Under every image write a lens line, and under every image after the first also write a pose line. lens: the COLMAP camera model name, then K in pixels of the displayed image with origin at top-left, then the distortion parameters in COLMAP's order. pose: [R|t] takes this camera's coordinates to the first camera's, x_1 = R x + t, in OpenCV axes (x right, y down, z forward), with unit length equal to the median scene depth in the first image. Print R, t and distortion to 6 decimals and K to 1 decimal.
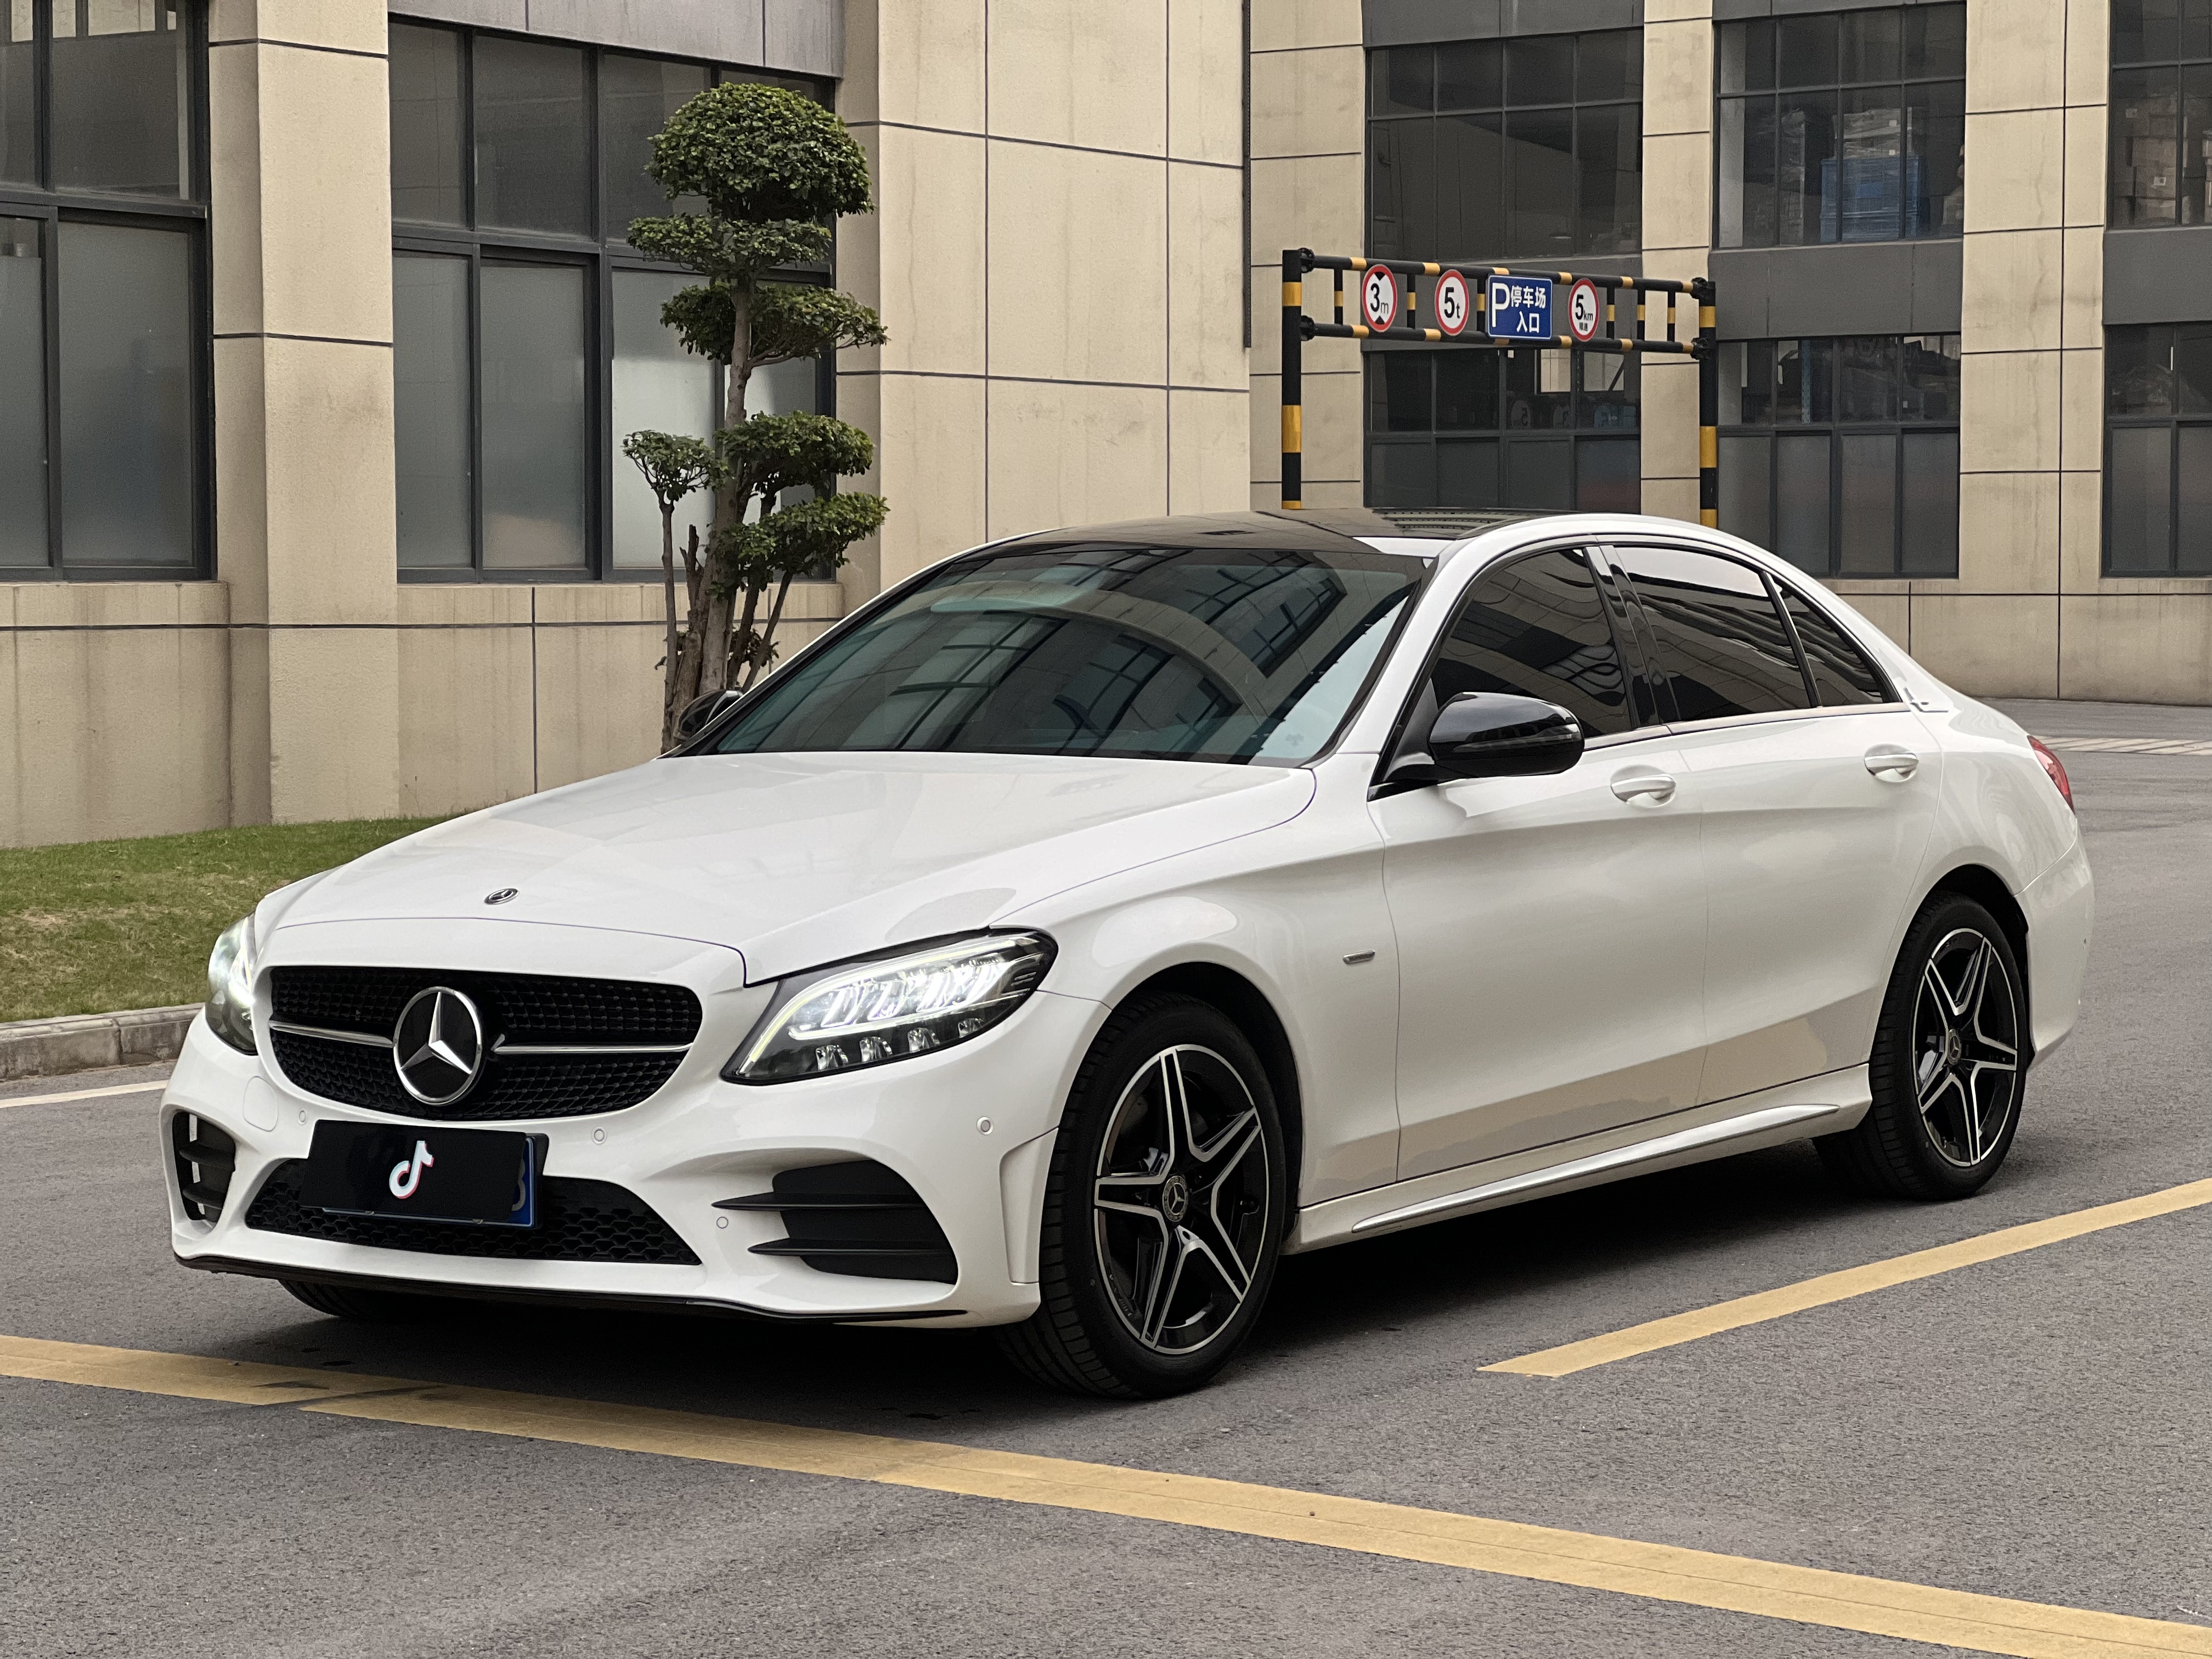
lens RADIAL K [[4901.7, 0, 1107.7], [0, 4901.7, 833.6], [0, 0, 1]] dist [0.191691, 0.000000]
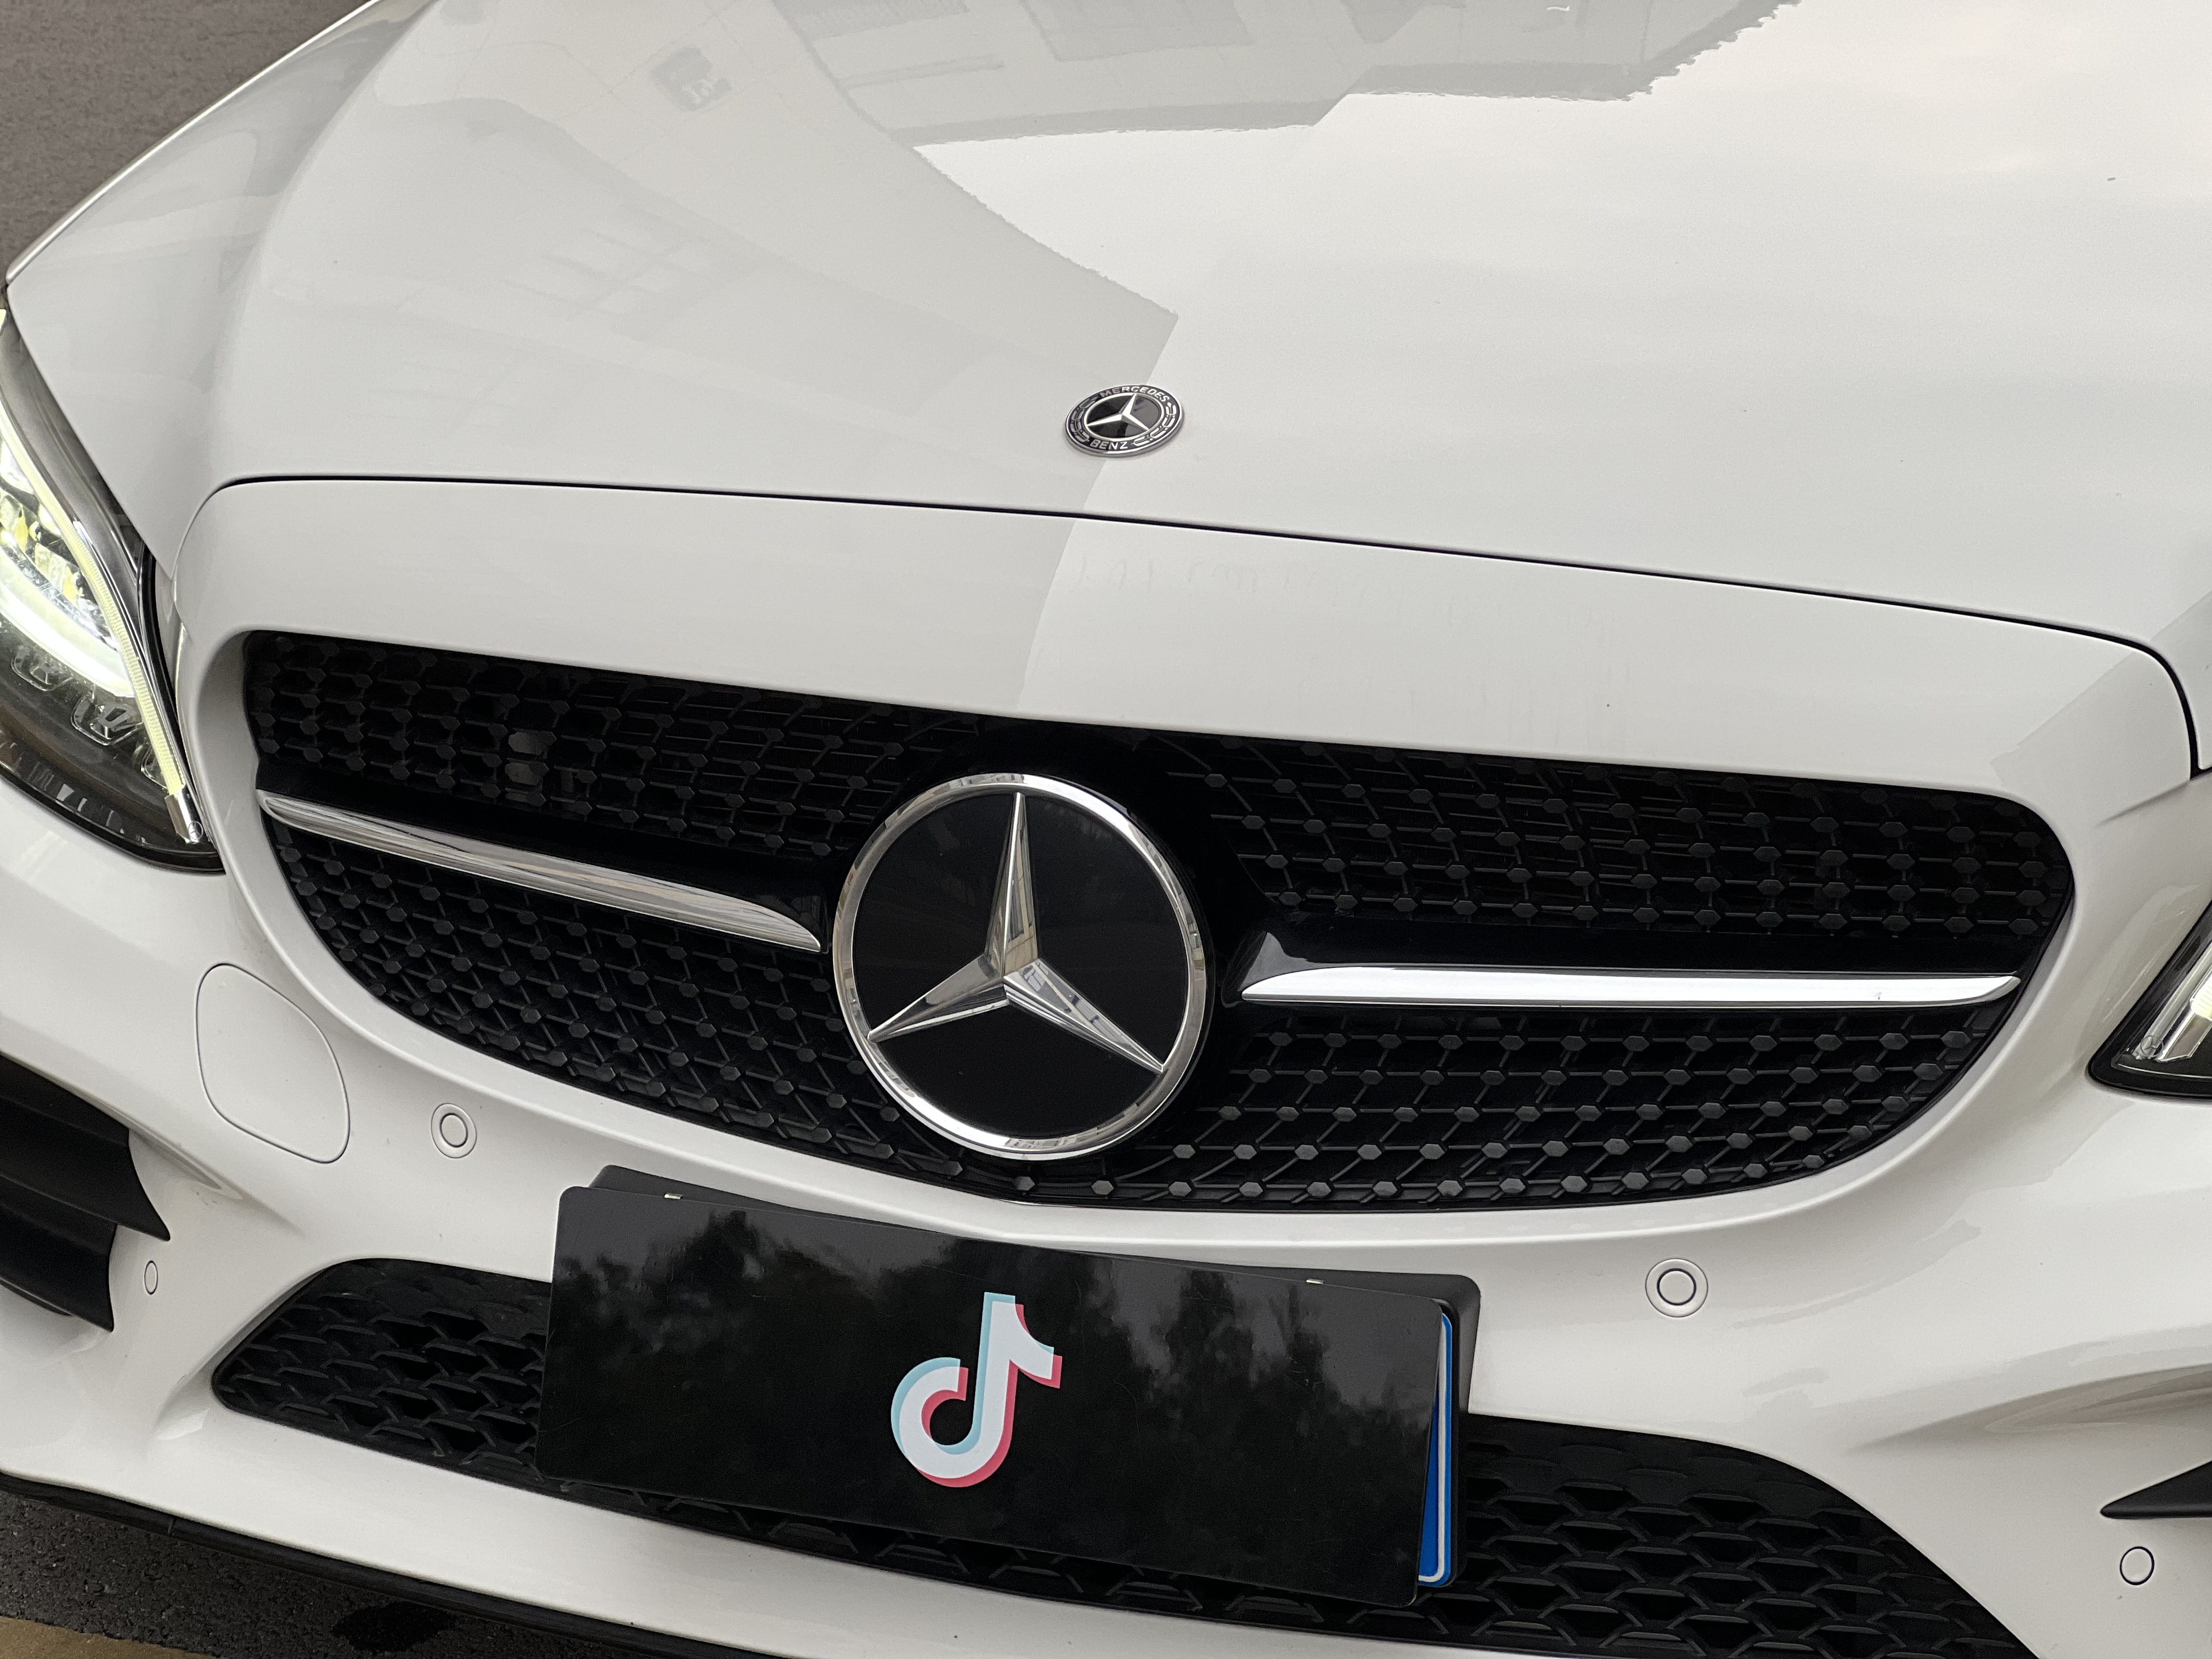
lens RADIAL K [[4901.7, 0, 1086.9], [0, 4901.7, 826.5], [0, 0, 1]] dist [0.191691, 0.000000]
pose [[0.964174, -0.083254, 0.251868, -0.207605], [0.013245, 0.963399, 0.267745, -0.044999], [-0.264940, -0.254817, 0.929987, 0.729316]]
